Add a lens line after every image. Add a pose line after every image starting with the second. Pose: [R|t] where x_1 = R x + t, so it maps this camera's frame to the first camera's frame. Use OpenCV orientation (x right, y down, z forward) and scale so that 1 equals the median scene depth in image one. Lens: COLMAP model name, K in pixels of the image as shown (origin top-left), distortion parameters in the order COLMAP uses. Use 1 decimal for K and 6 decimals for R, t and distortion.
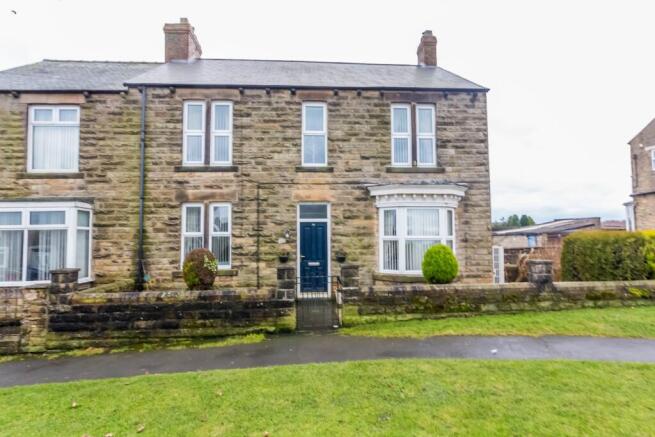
lens RADIAL K [[374.9, 0, 267.3], [0, 374.9, 216.5], [0, 0, 1]] dist [0.000878, 0.001504]
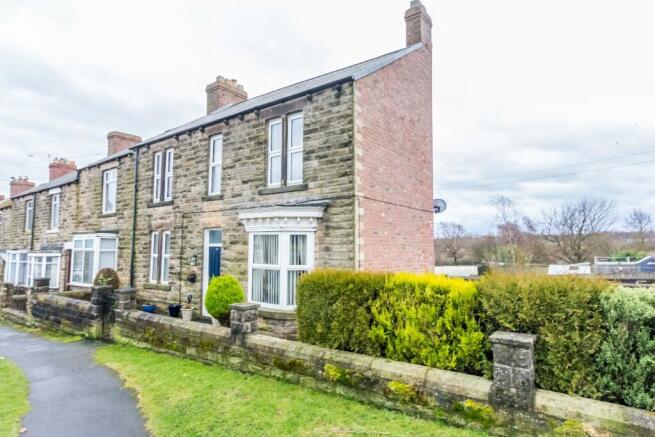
lens RADIAL K [[360.5, 0, 297.0], [0, 360.5, 215.3], [0, 0, 1]] dist [0.002835, 0.000679]
pose [[0.765223, -0.048399, -0.641943, 0.971488], [0.032177, 0.998799, -0.036948, -0.029357], [0.642960, 0.007617, 0.765862, 0.360343]]
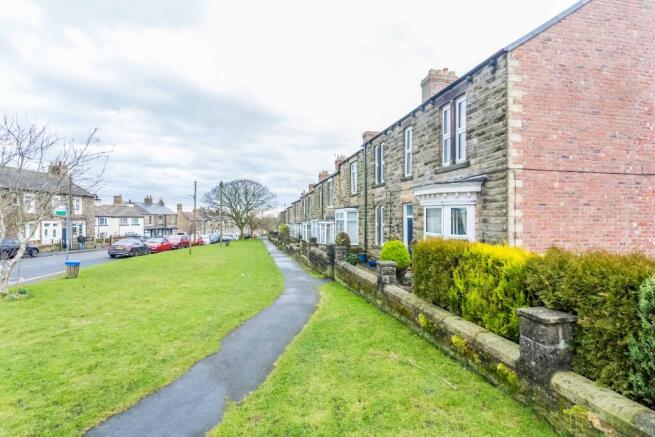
lens RADIAL K [[307.4, 0, 324.8], [0, 307.4, 210.8], [0, 0, 1]] dist [0.001376, 0.000292]
pose [[0.179269, -0.011605, -0.983732, 1.147936], [0.057865, 0.998324, -0.001233, -0.027154], [0.982097, -0.056703, 0.179640, 0.507035]]
